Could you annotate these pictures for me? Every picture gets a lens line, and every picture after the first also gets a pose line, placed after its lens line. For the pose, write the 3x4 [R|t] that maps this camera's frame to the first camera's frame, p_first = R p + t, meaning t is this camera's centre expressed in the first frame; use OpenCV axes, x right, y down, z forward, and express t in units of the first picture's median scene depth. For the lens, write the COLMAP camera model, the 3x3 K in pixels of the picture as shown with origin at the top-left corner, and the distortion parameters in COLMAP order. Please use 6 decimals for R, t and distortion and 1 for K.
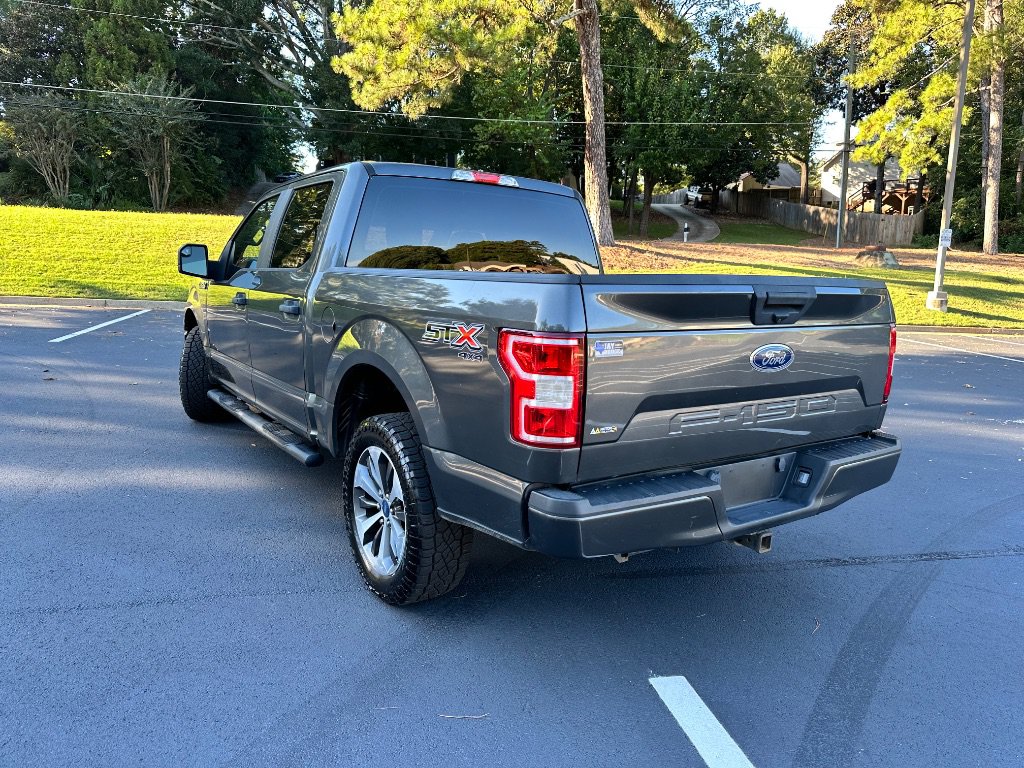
lens RADIAL K [[729.1, 0, 510.6], [0, 729.1, 383.6], [0, 0, 1]] dist [0.005203, -0.006847]
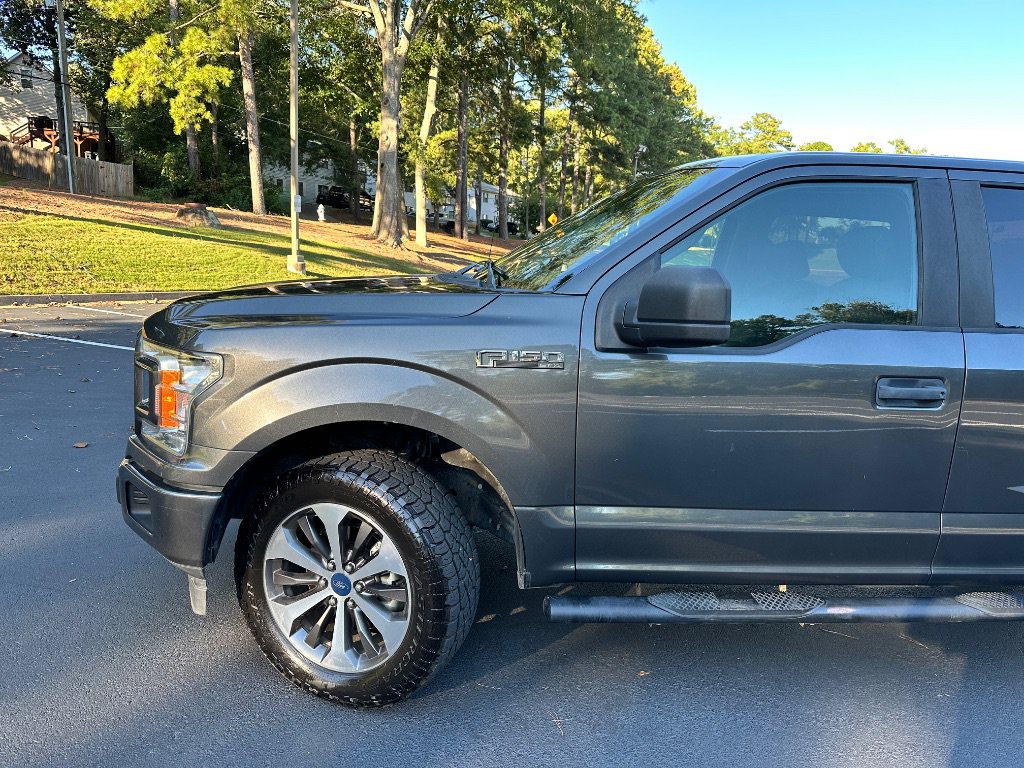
lens RADIAL K [[741.0, 0, 500.7], [0, 741.0, 388.4], [0, 0, 1]] dist [-0.002726, -0.006061]
pose [[0.479516, -0.154878, 0.863757, -0.156844], [0.089457, 0.987802, 0.127458, -0.033108], [-0.872961, 0.016151, 0.487522, 0.162299]]
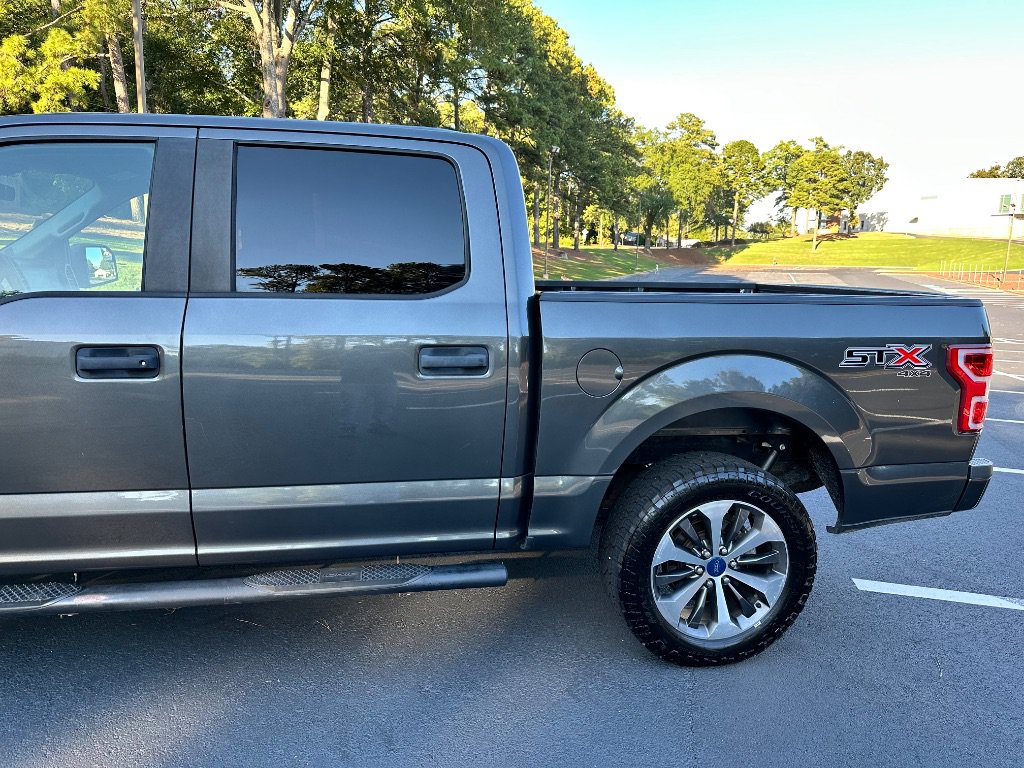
lens RADIAL K [[741.0, 0, 500.7], [0, 741.0, 388.4], [0, 0, 1]] dist [-0.002726, -0.006061]
pose [[0.414142, -0.167685, 0.894633, -0.116019], [0.117119, 0.984530, 0.130319, -0.020479], [-0.902646, 0.050808, 0.427375, 0.092142]]
